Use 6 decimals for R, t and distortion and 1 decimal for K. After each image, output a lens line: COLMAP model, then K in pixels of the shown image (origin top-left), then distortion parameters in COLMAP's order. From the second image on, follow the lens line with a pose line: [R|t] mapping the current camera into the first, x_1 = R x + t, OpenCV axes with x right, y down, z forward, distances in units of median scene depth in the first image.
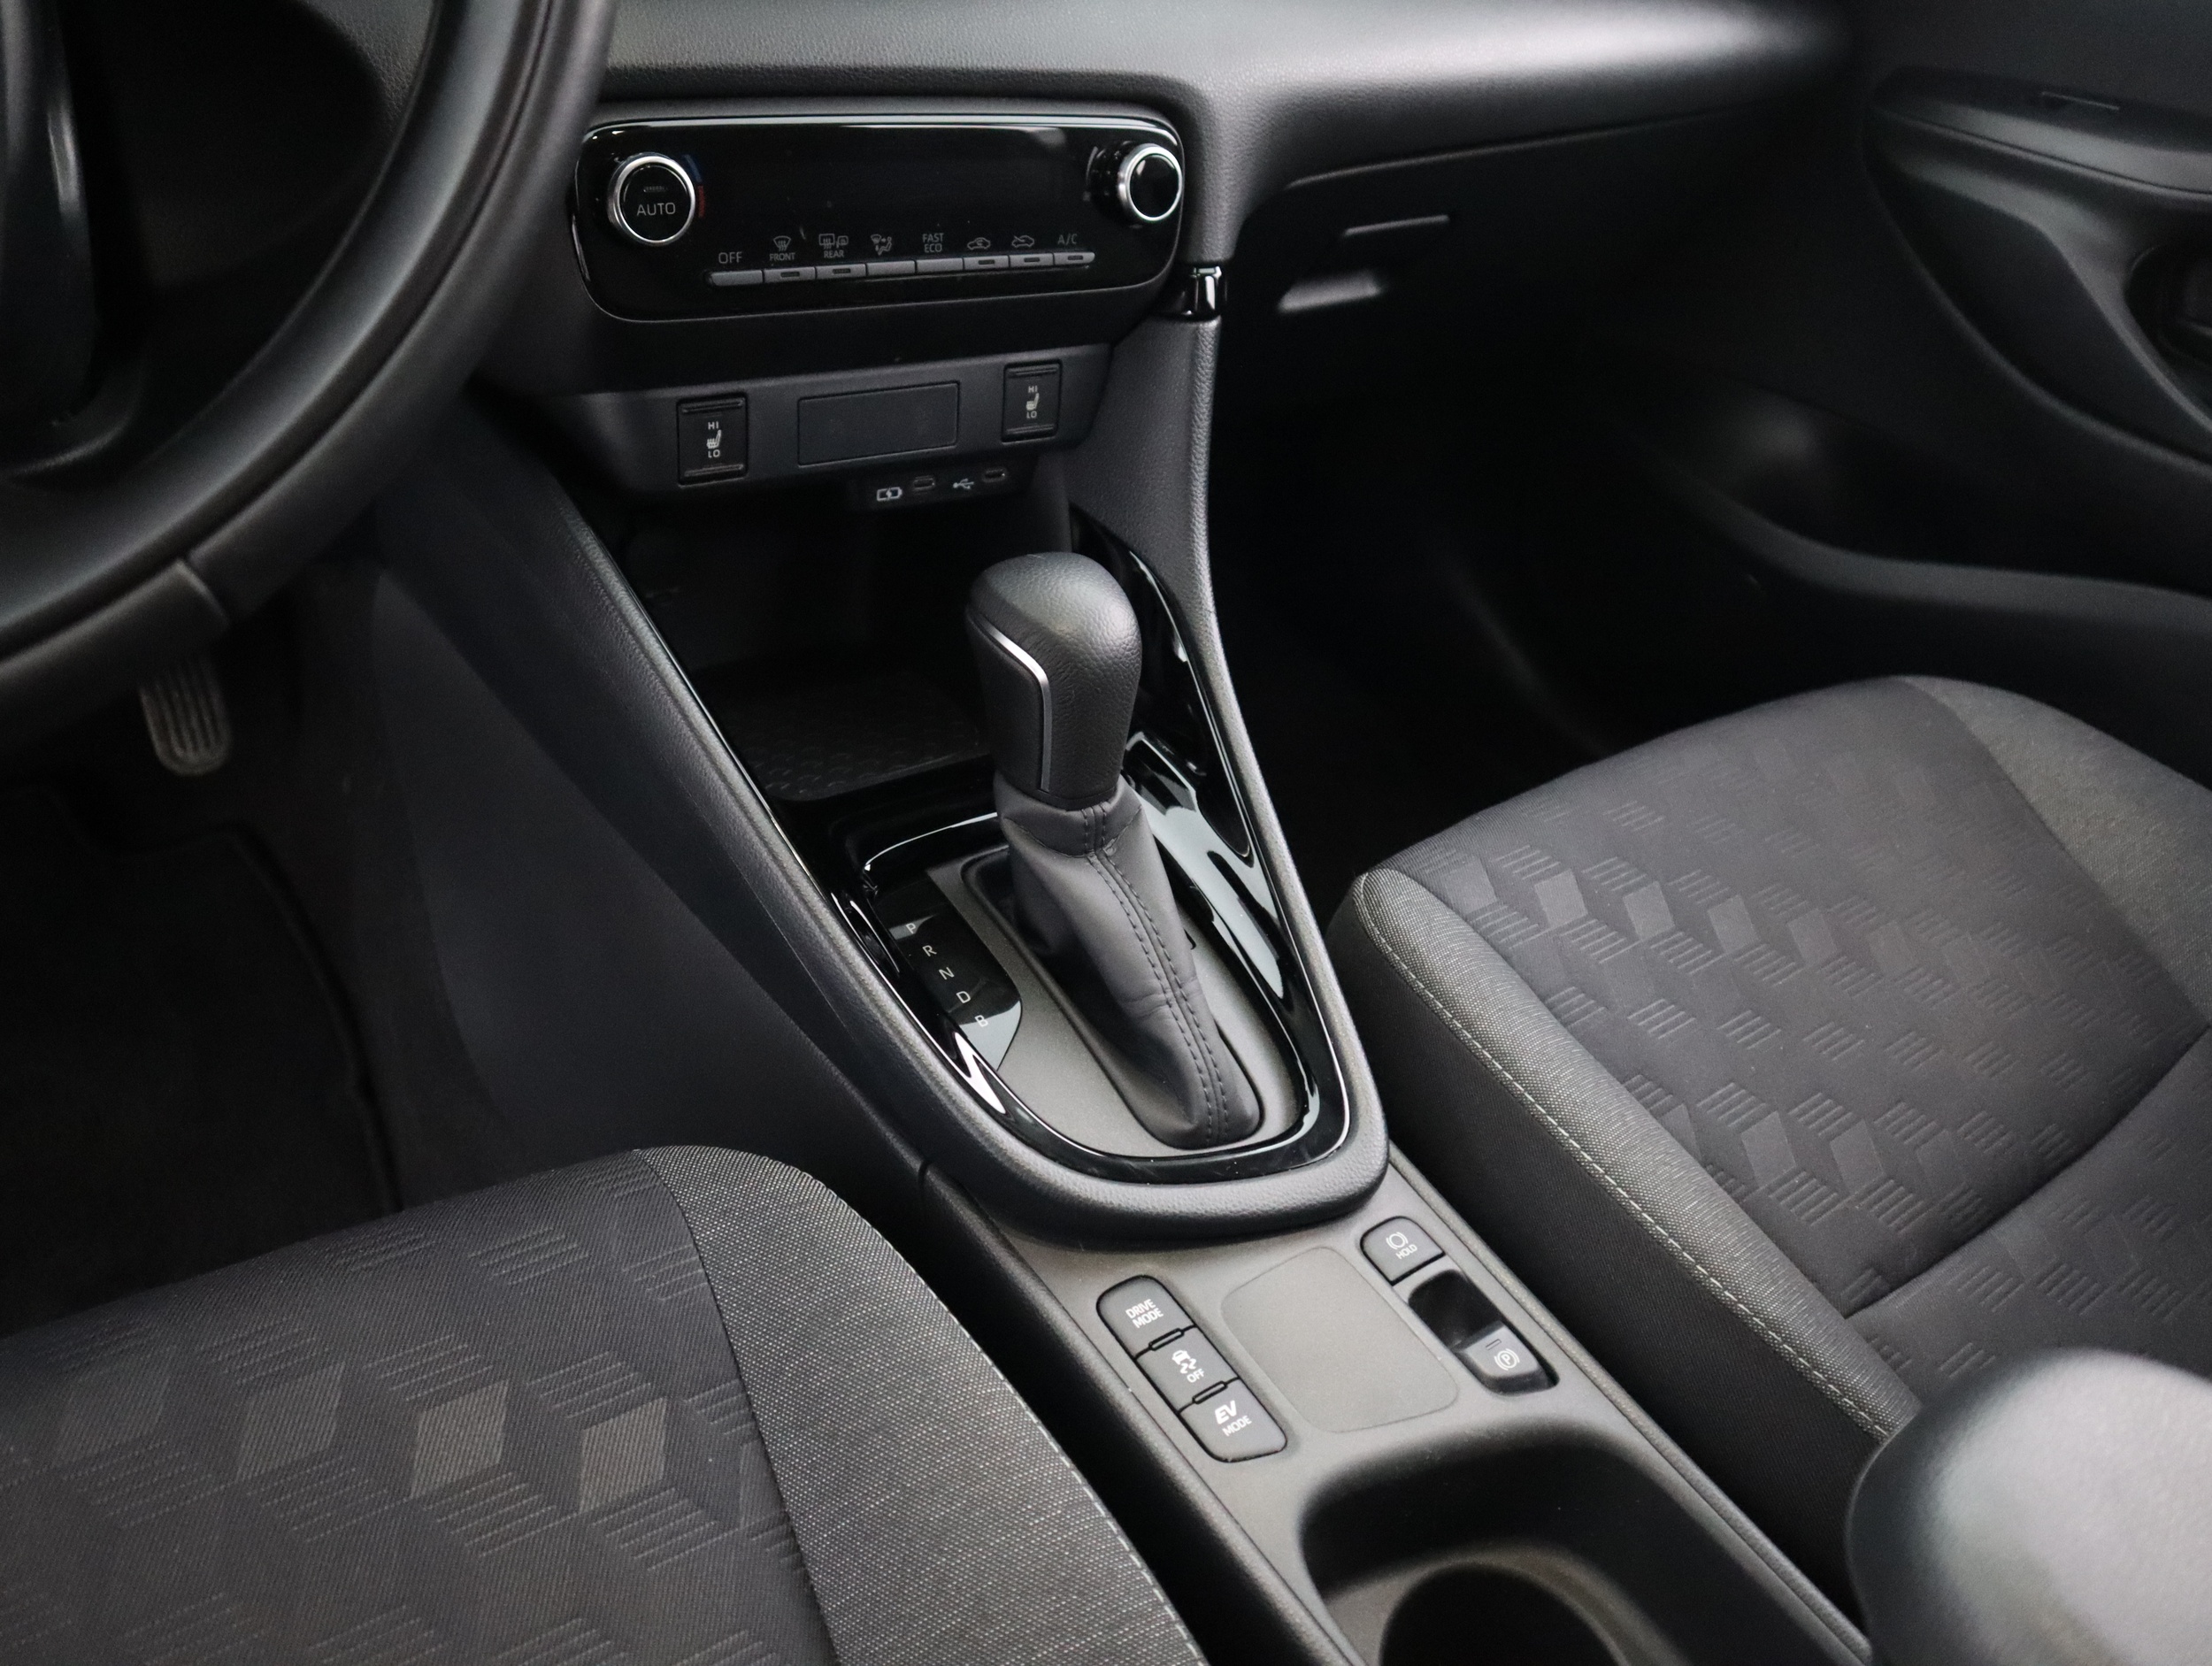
lens RADIAL K [[1648.1, 0, 1106.0], [0, 1648.1, 833.0], [0, 0, 1]] dist [-0.111977, 0.057390]
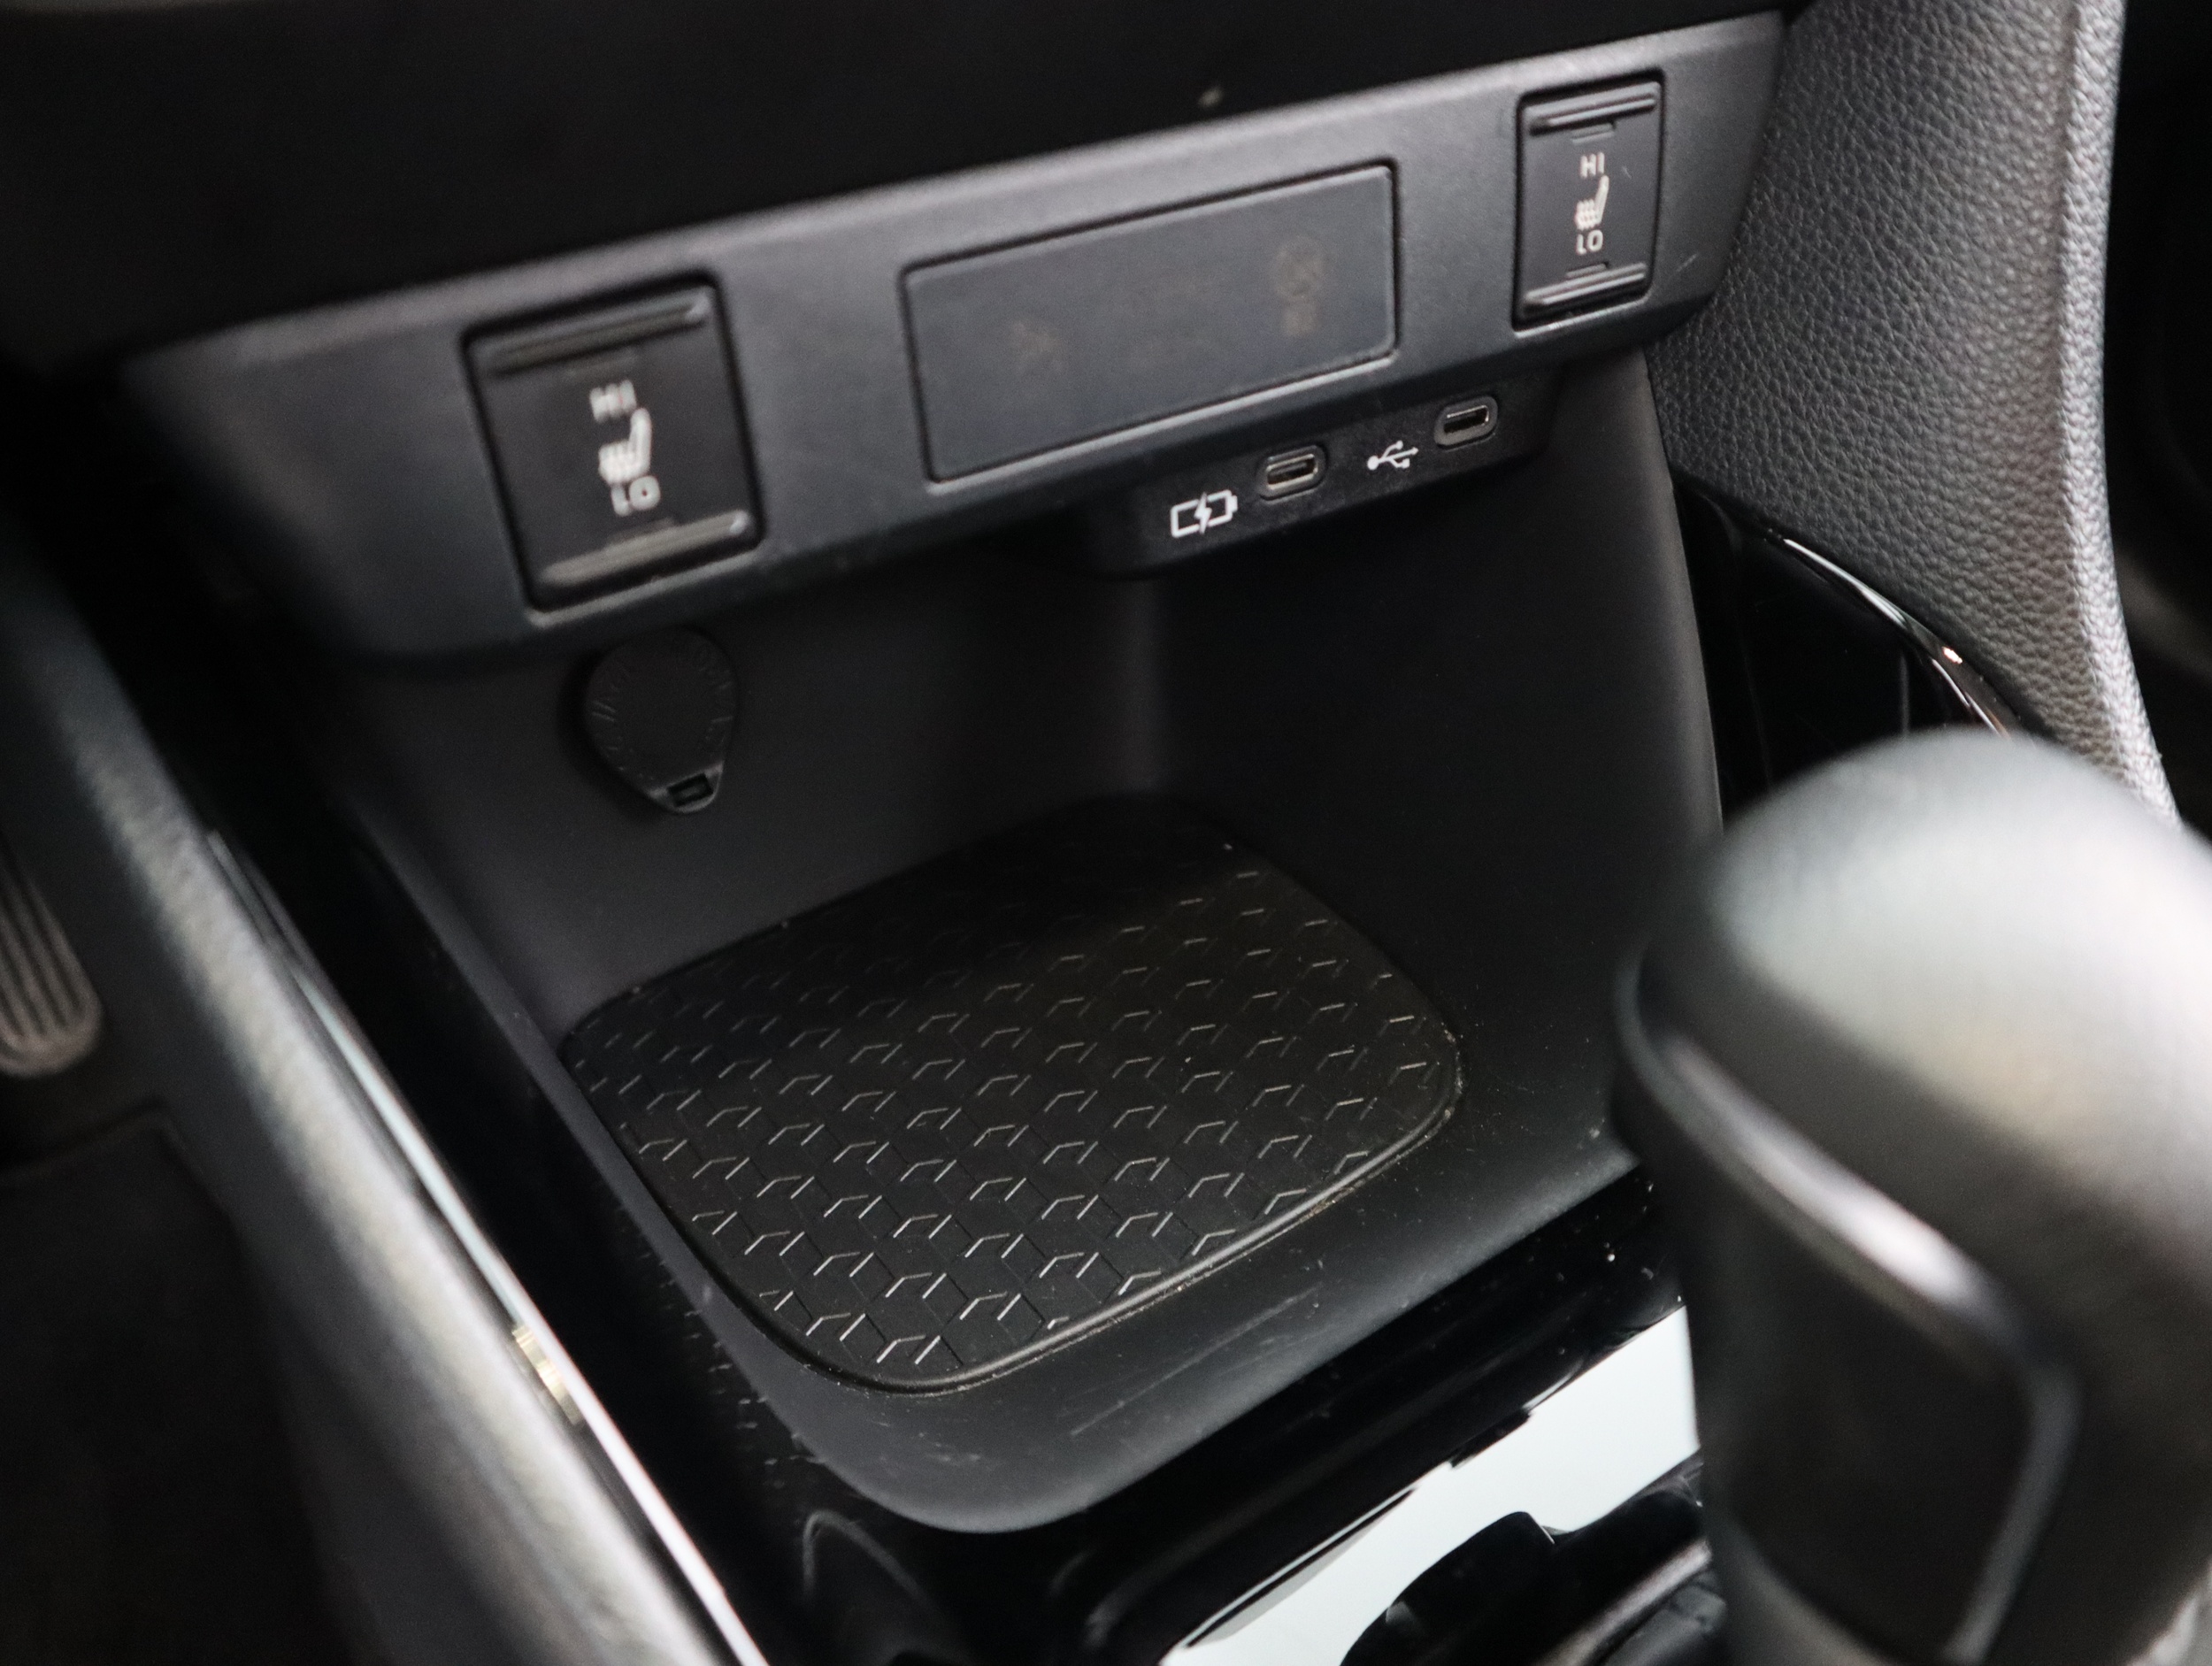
lens RADIAL K [[1648.1, 0, 1106.0], [0, 1648.1, 833.0], [0, 0, 1]] dist [-0.111977, 0.057390]
pose [[0.983365, -0.086374, -0.159791, -0.103766], [0.096683, 0.993630, 0.057893, -0.163149], [0.153772, -0.072379, 0.985452, 0.648005]]
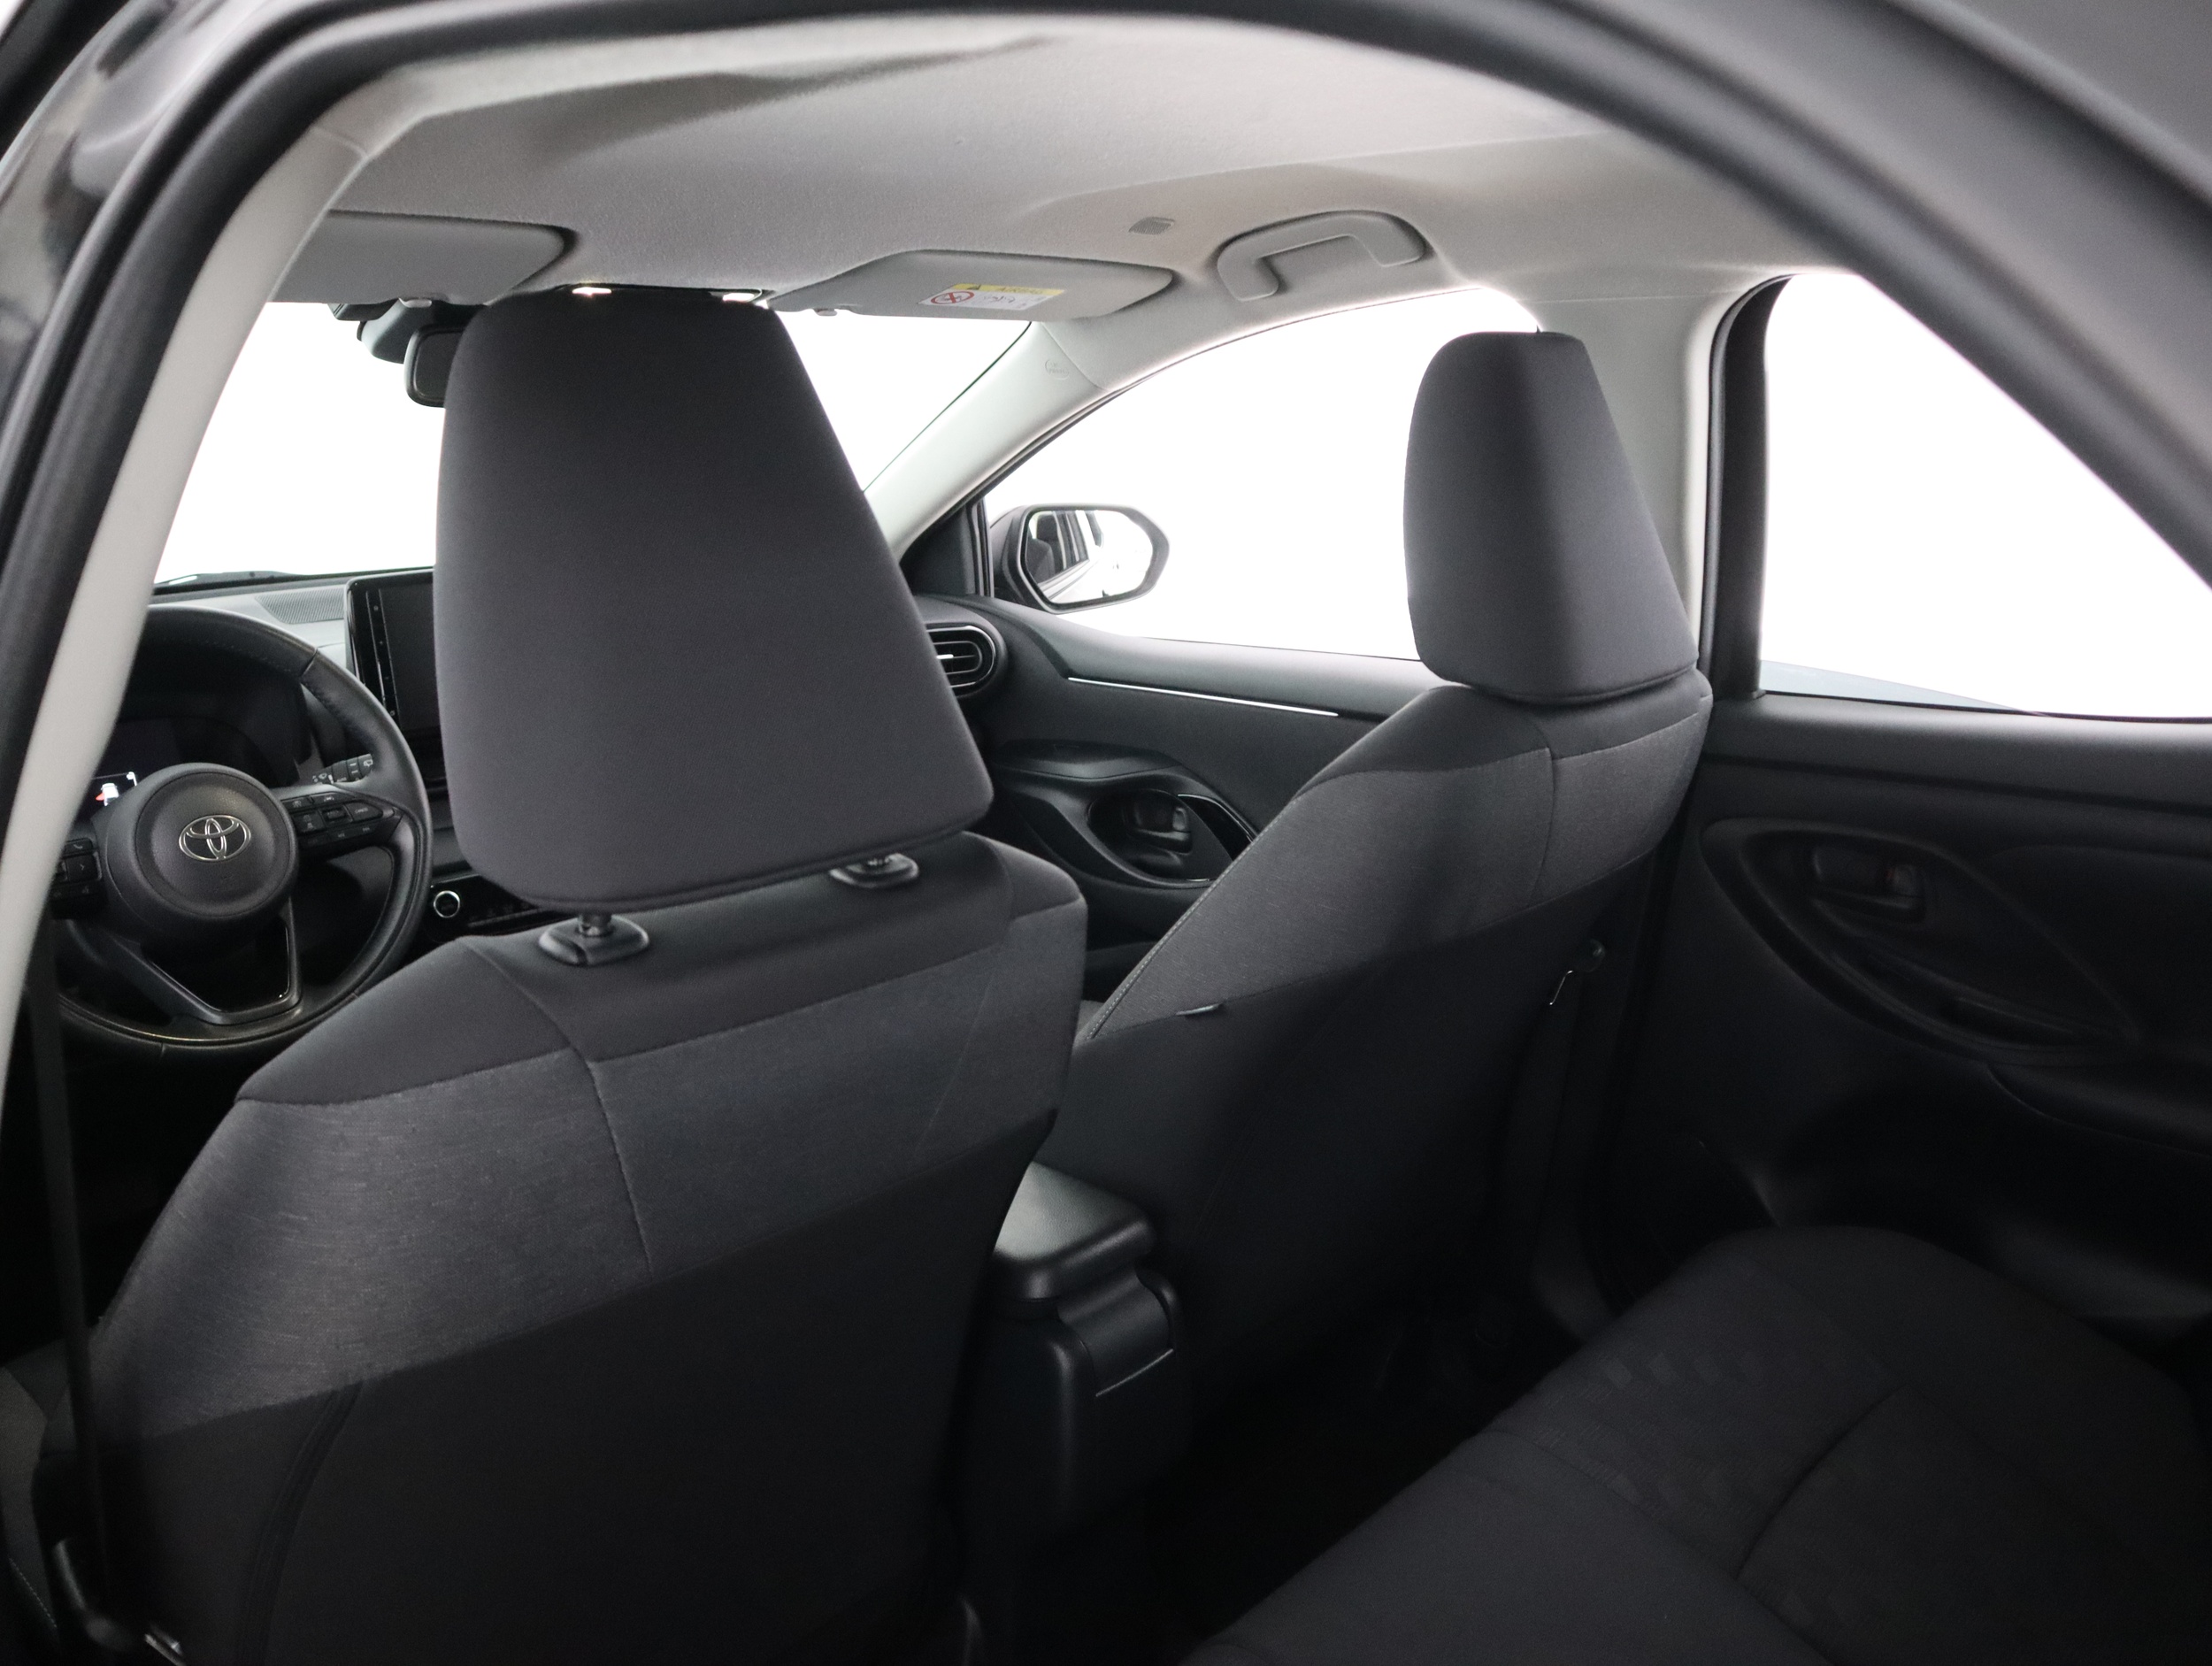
lens RADIAL K [[1648.1, 0, 1106.0], [0, 1648.1, 833.0], [0, 0, 1]] dist [-0.111977, 0.057390]
pose [[0.973315, -0.172661, 0.151148, 0.451059], [0.214528, 0.918469, -0.332253, 0.702514], [-0.081457, 0.355813, 0.931001, -1.834107]]
